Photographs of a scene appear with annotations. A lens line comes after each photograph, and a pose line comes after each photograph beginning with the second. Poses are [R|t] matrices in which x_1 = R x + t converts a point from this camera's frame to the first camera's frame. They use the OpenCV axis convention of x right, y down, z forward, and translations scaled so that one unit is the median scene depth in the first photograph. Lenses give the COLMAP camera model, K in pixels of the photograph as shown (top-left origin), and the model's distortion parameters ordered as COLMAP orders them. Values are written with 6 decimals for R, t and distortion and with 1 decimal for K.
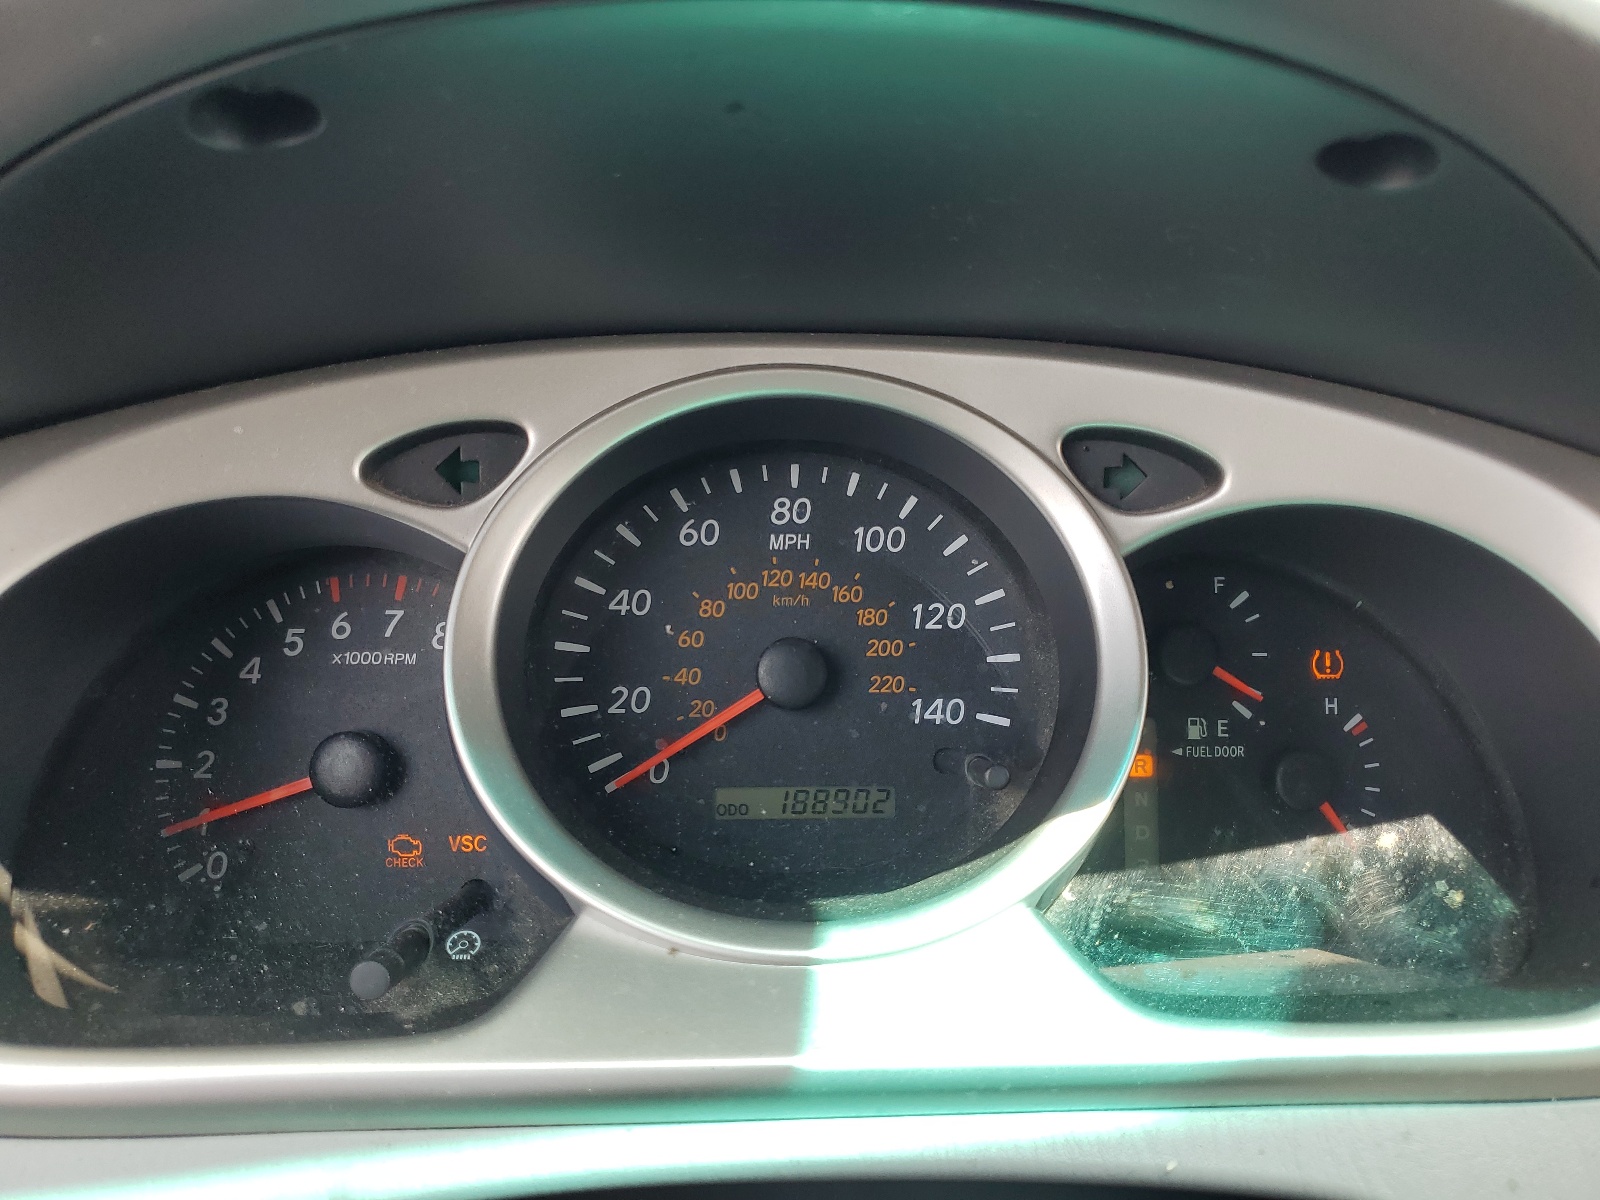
lens RADIAL K [[1223.9, 0, 800.0], [0, 1223.9, 600.0], [0, 0, 1]] dist [0.000356, 0.000109]
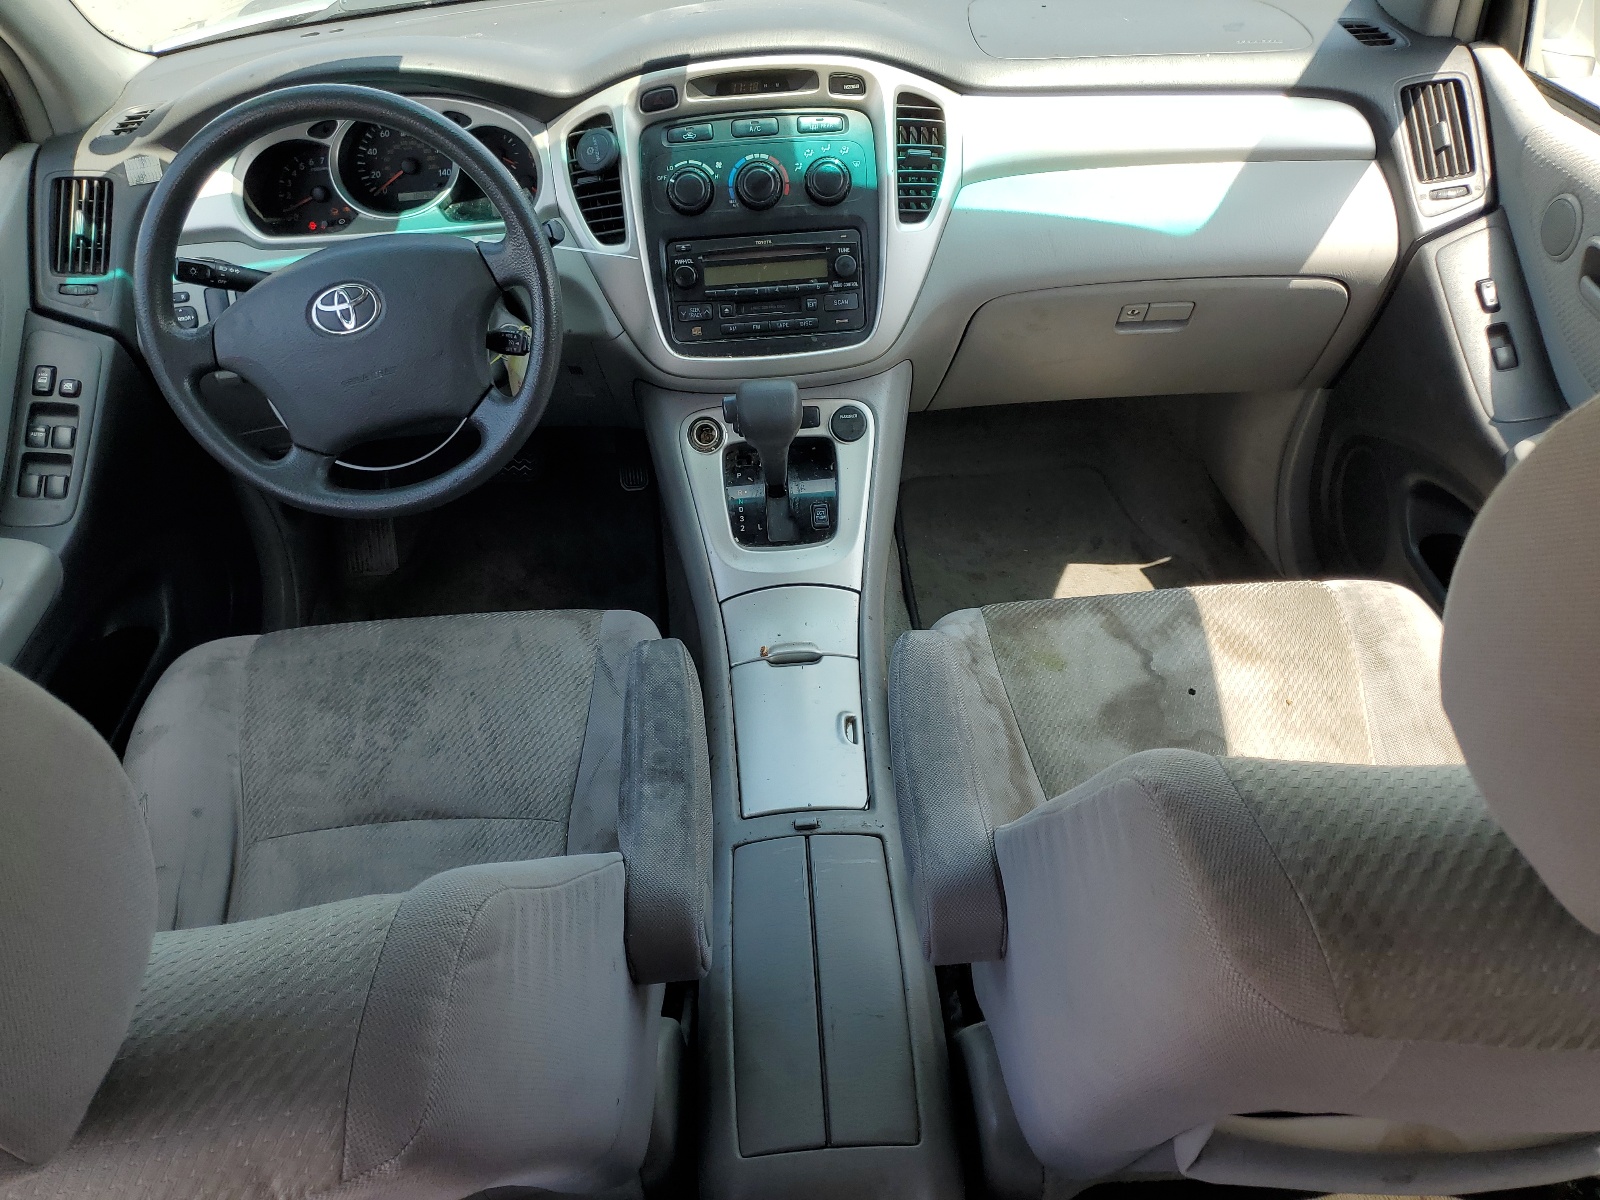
lens RADIAL K [[1223.9, 0, 800.0], [0, 1223.9, 600.0], [0, 0, 1]] dist [0.000356, 0.000109]
pose [[0.996370, -0.050321, -0.068656, 1.816799], [0.073612, 0.914381, 0.398105, -0.182930], [0.042745, -0.401714, 0.914767, -4.075636]]
